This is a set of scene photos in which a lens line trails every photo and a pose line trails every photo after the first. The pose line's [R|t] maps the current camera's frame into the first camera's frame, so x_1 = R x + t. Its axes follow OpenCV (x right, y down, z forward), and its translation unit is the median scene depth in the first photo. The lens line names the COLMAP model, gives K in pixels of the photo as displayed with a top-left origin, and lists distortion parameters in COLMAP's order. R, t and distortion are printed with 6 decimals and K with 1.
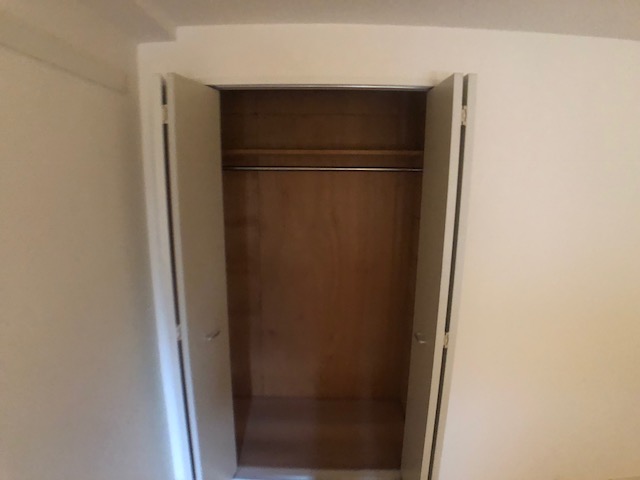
lens RADIAL K [[348.9, 0, 320.0], [0, 348.9, 240.0], [0, 0, 1]] dist [-0.068337, 0.015307]
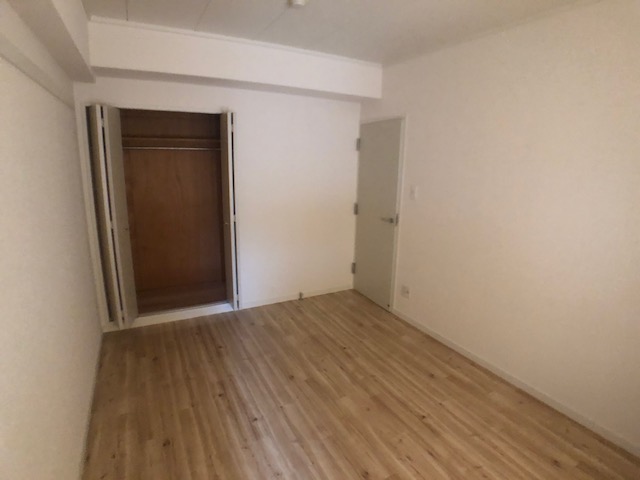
lens RADIAL K [[348.9, 0, 320.0], [0, 348.9, 240.0], [0, 0, 1]] dist [-0.068337, 0.015307]
pose [[0.891682, -0.090977, 0.443427, -0.197488], [0.071197, 0.995589, 0.061095, 0.323949], [-0.447029, -0.022907, 0.894226, -1.437633]]
